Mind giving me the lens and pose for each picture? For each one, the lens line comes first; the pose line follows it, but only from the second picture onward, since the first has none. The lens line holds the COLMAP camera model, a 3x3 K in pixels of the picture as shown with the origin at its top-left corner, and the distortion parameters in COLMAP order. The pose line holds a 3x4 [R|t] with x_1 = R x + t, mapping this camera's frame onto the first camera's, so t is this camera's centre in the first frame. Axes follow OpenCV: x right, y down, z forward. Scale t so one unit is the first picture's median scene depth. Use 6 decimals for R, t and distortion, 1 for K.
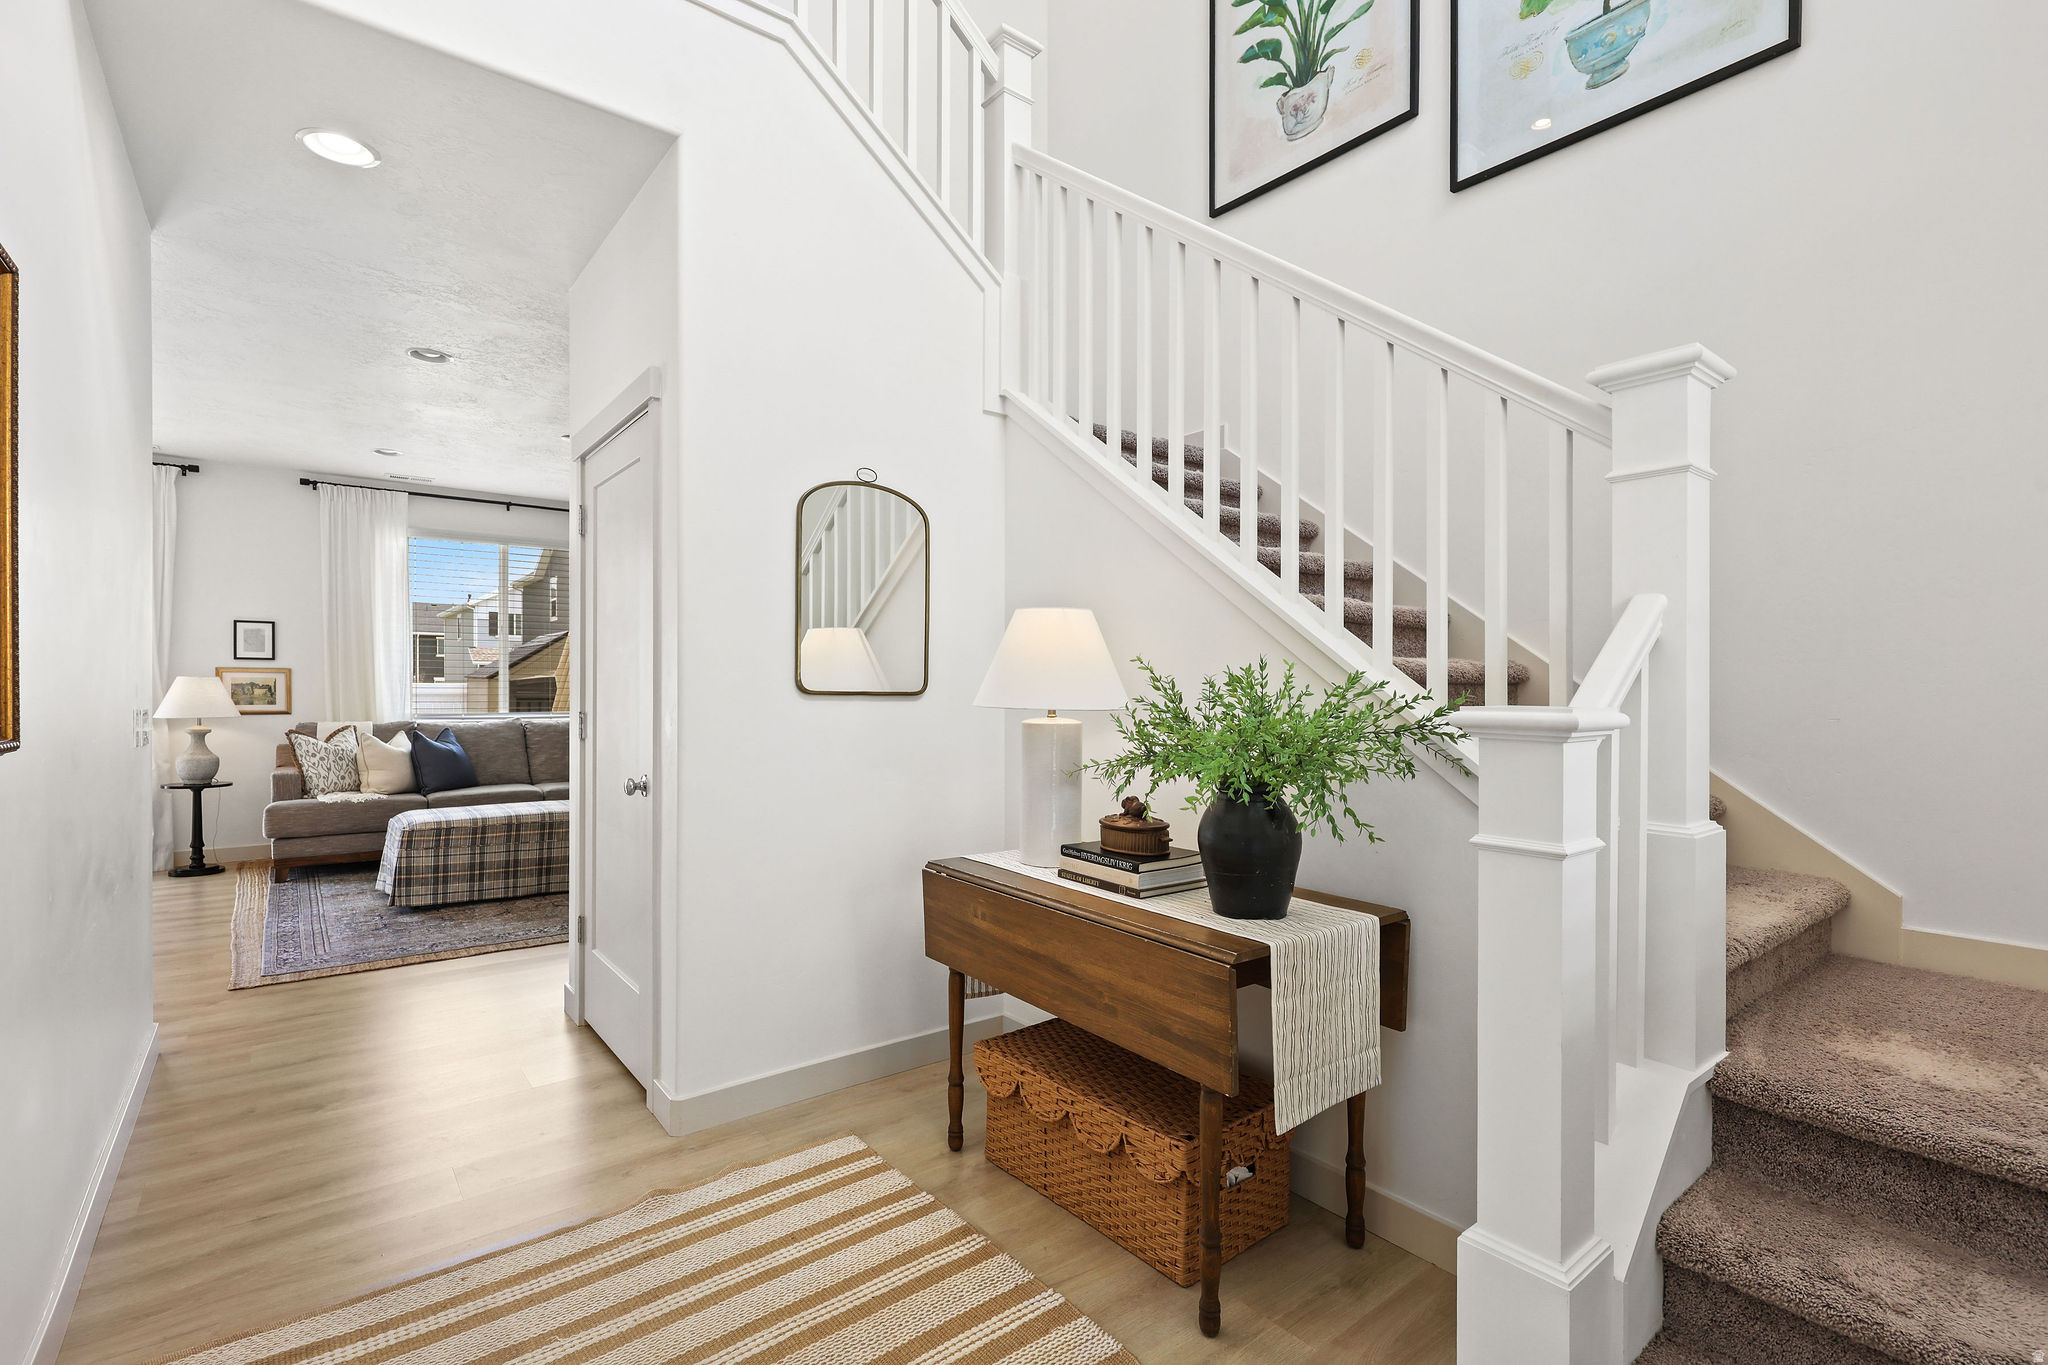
lens RADIAL K [[920.2, 0, 1019.2], [0, 920.2, 703.1], [0, 0, 1]] dist [0.005761, -0.000904]
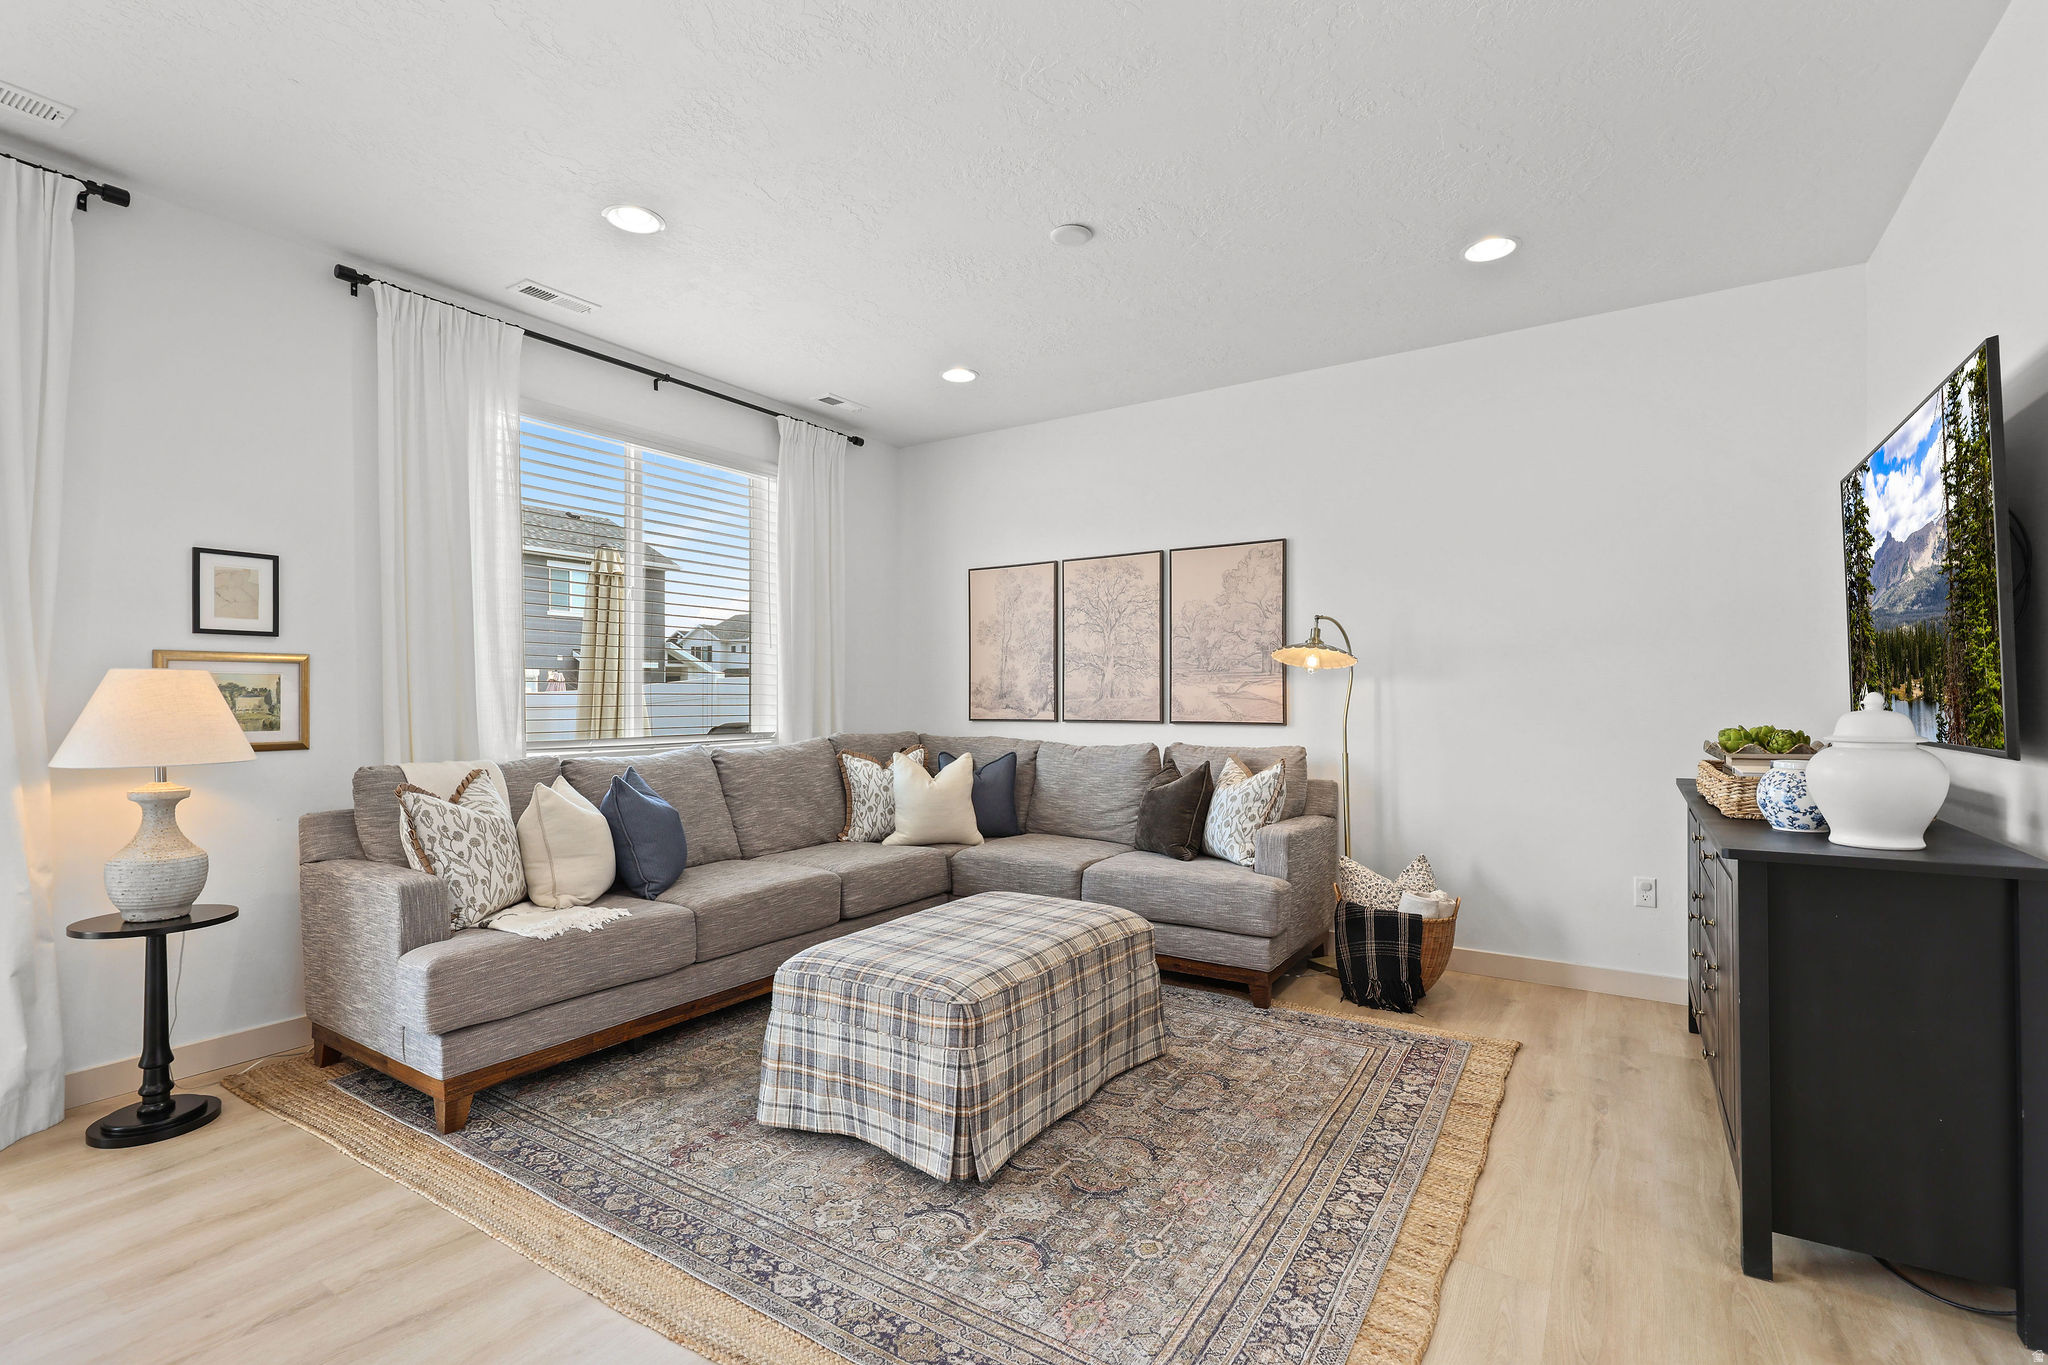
lens RADIAL K [[920.2, 0, 1018.6], [0, 920.2, 694.6], [0, 0, 1]] dist [0.005761, -0.000904]
pose [[0.947945, -0.009238, 0.318299, -0.645534], [0.013760, 0.999834, -0.011962, -0.006332], [-0.318136, 0.015719, 0.947915, 0.463947]]
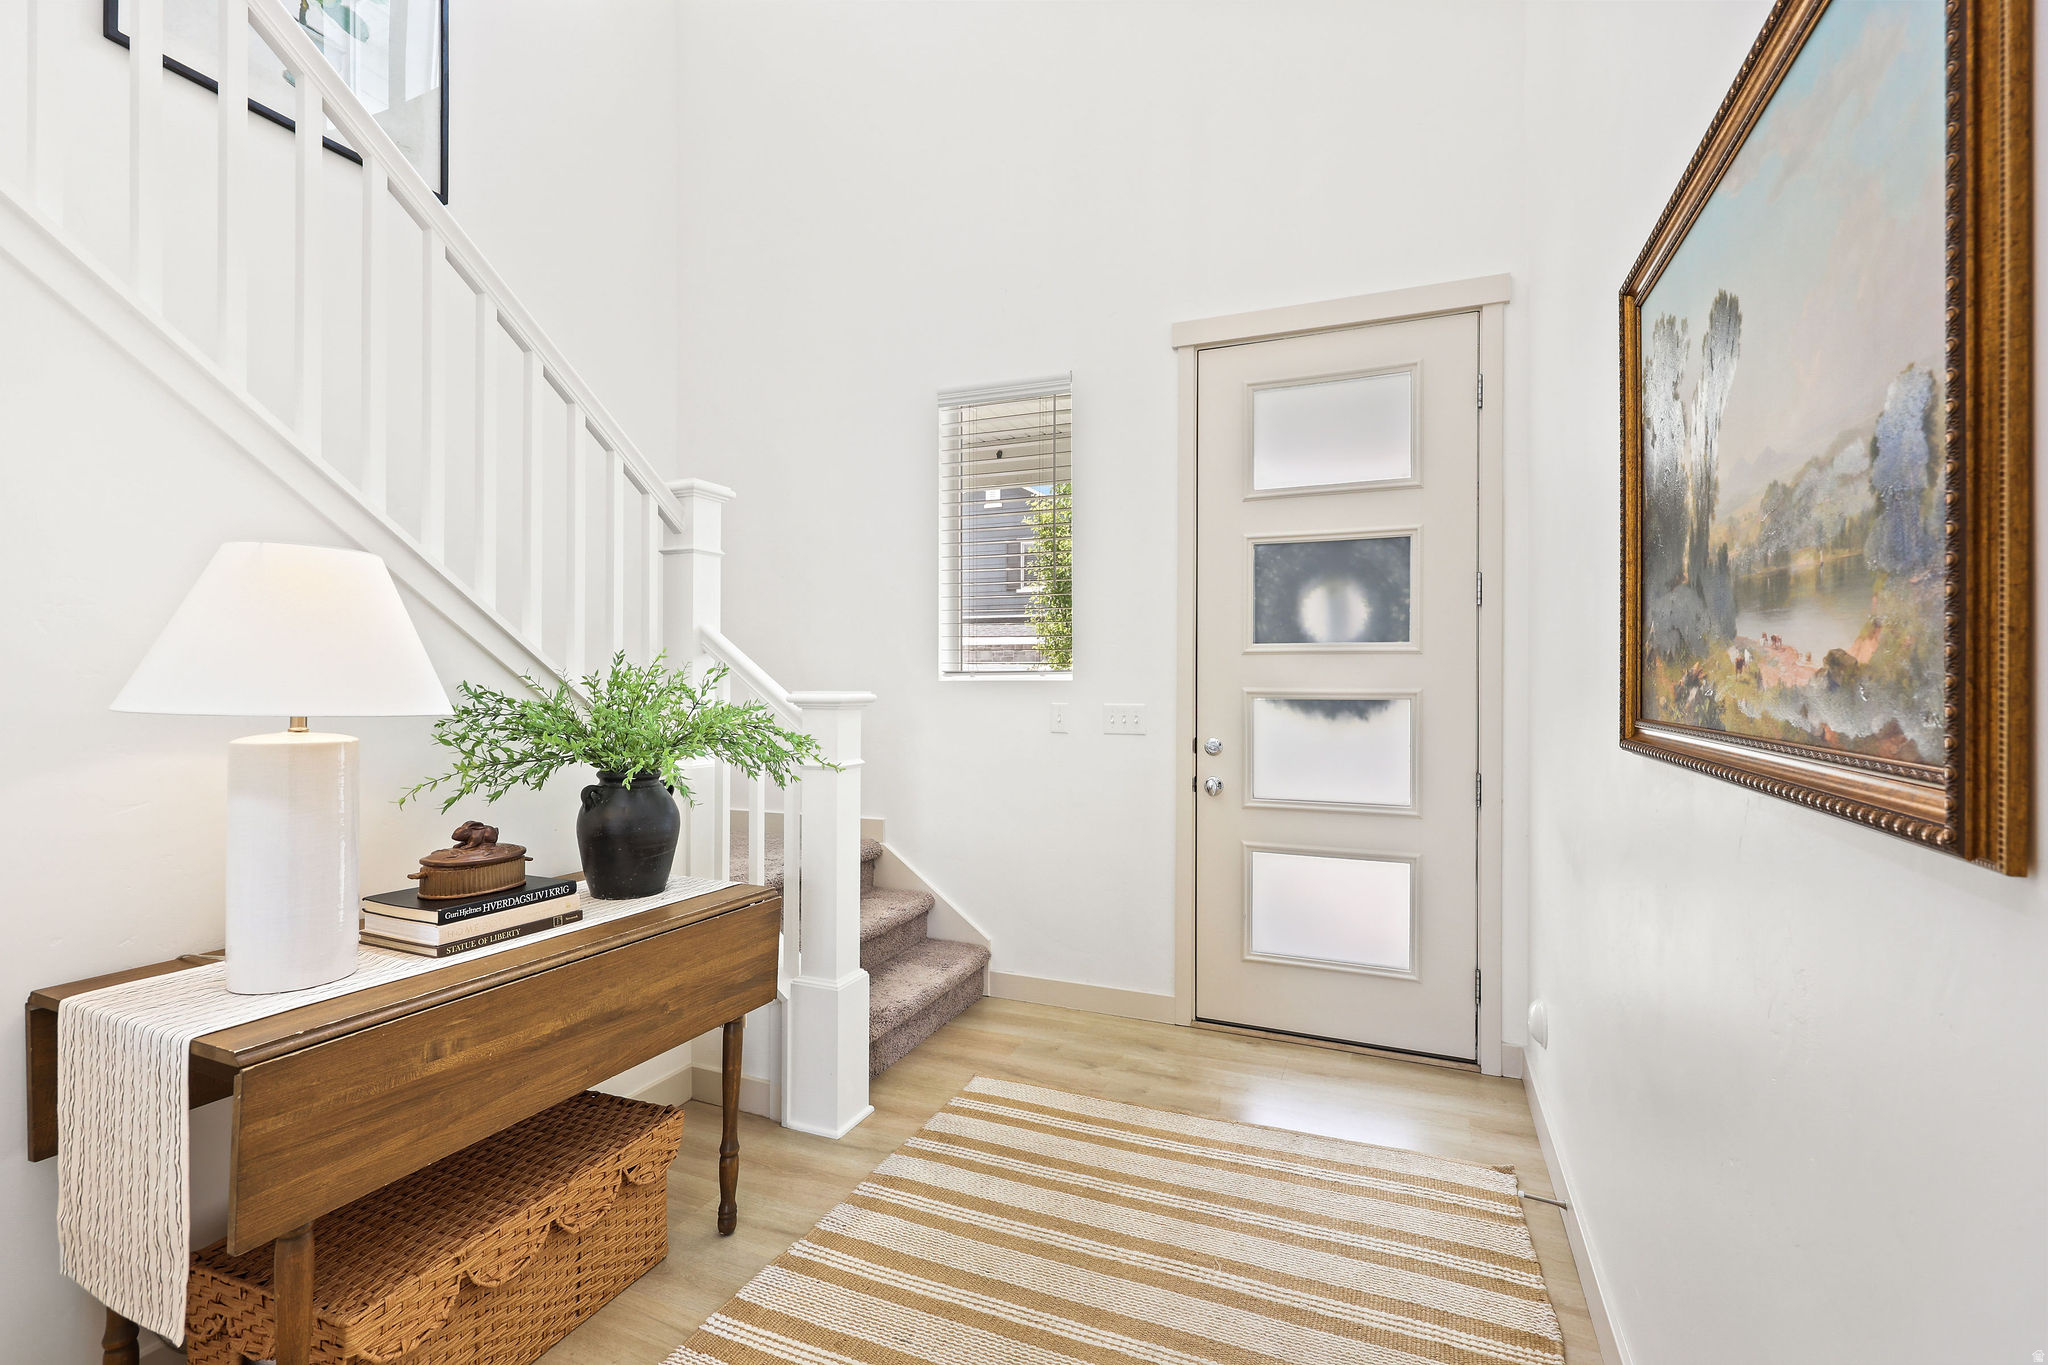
lens RADIAL K [[920.2, 0, 1023.2], [0, 920.2, 677.8], [0, 0, 1]] dist [0.005761, -0.000904]
pose [[-0.486363, -0.007976, 0.873720, -0.306293], [0.008697, 0.999865, 0.013969, -0.009952], [-0.873714, 0.014393, -0.486228, 0.380820]]
